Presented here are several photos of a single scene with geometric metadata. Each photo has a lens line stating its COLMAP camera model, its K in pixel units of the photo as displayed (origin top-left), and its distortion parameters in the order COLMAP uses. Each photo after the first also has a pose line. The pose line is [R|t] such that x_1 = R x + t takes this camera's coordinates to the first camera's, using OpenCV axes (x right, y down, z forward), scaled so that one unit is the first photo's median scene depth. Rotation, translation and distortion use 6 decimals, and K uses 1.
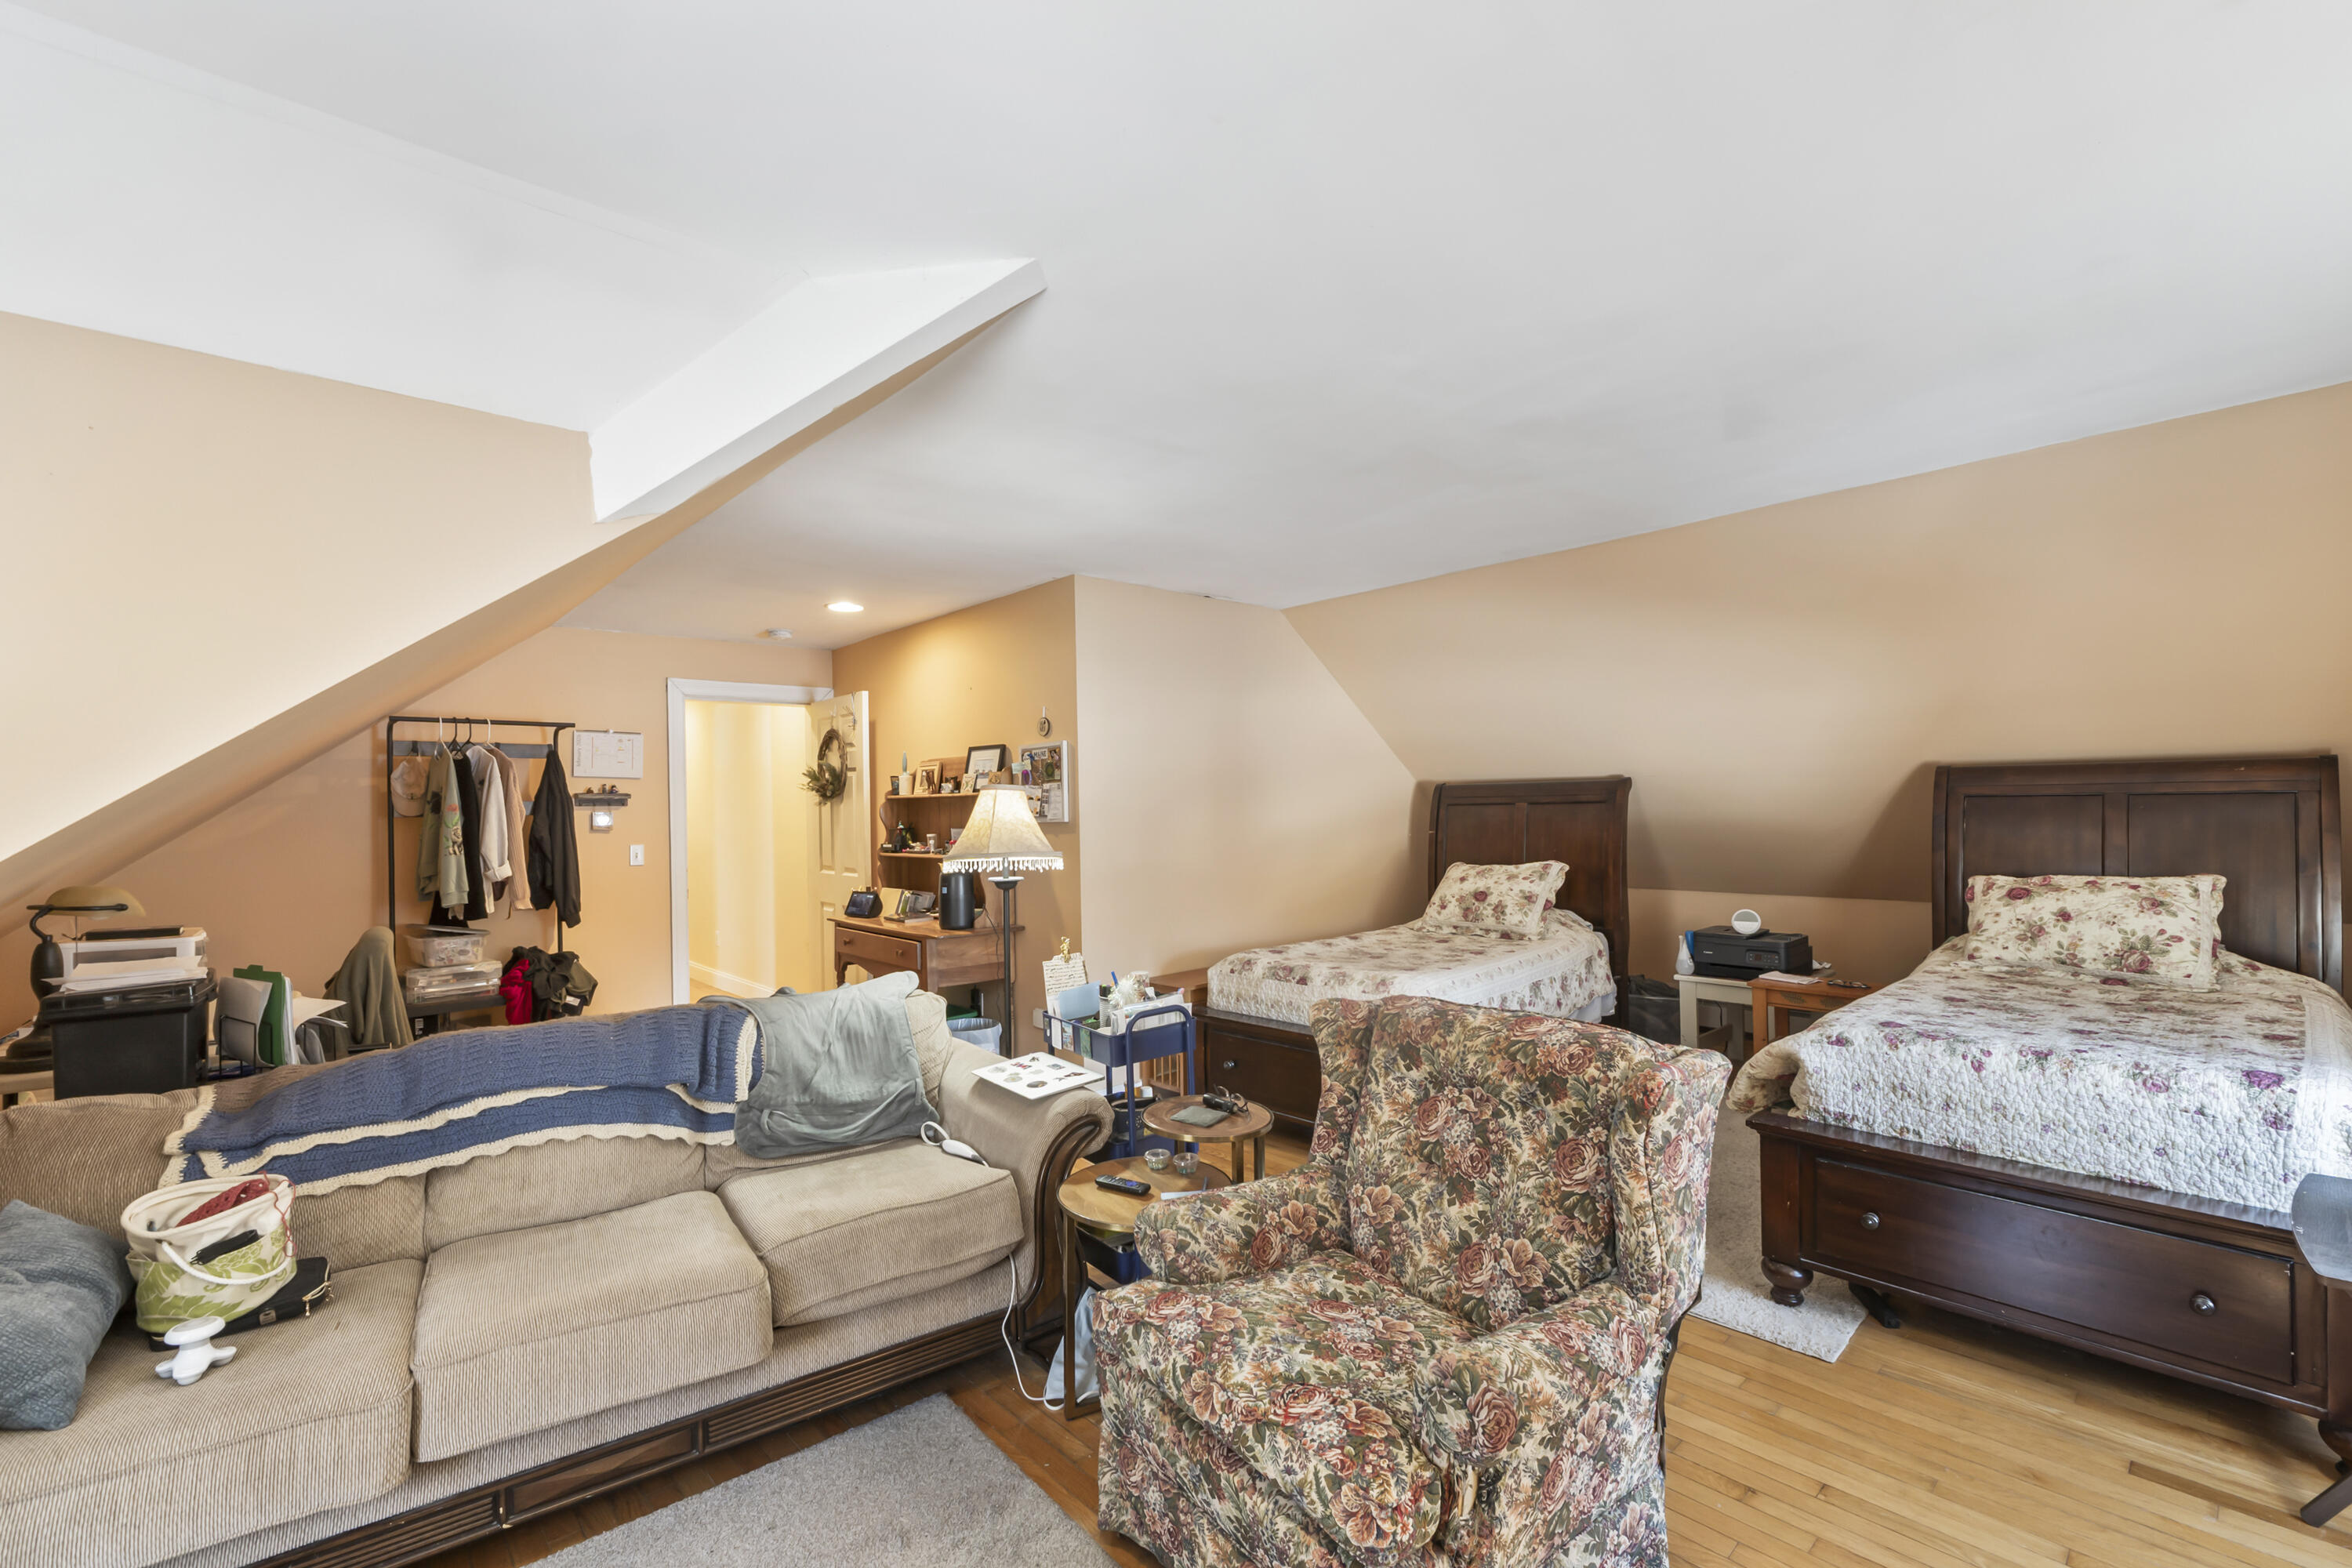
lens RADIAL K [[1008.5, 0, 1173.8], [0, 1008.5, 794.5], [0, 0, 1]] dist [-0.010431, 0.000238]
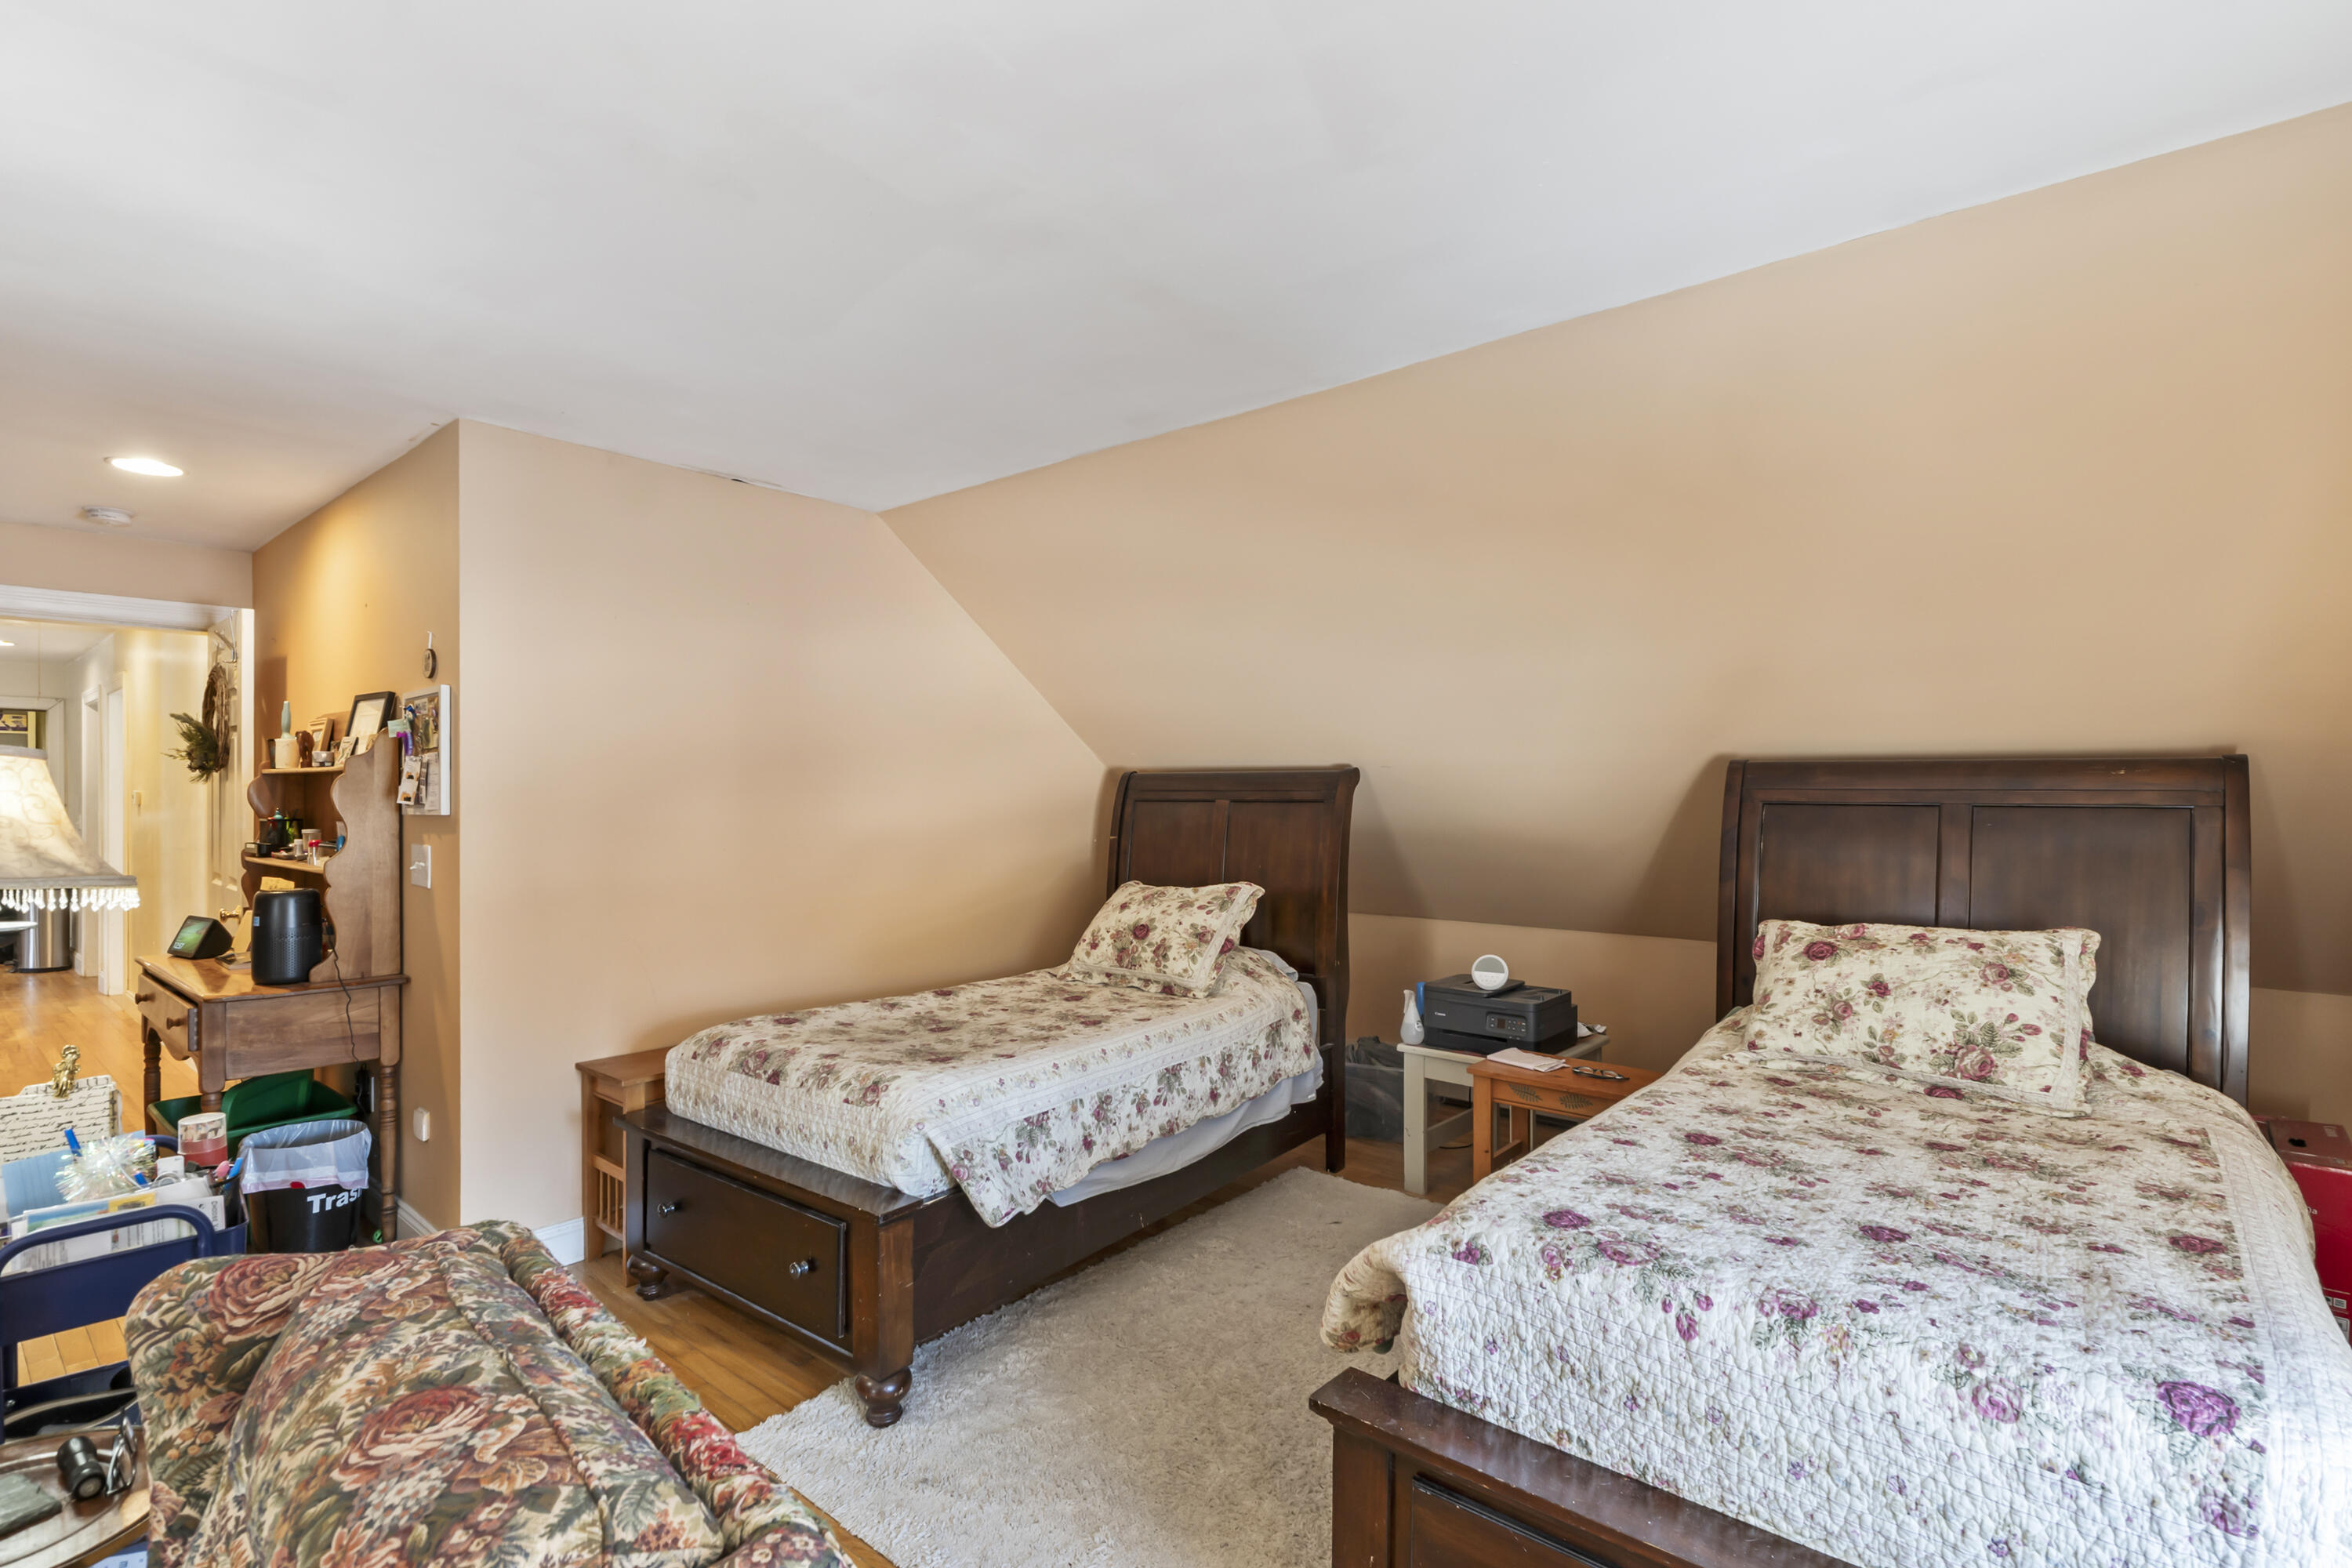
lens RADIAL K [[1102.5, 0, 1187.5], [0, 1102.5, 796.2], [0, 0, 1]] dist [-0.008903, 0.000478]
pose [[0.990382, 0.021328, 0.136709, 0.327138], [-0.022694, 0.999707, 0.008438, -0.000955], [-0.136489, -0.011459, 0.990575, 0.336021]]
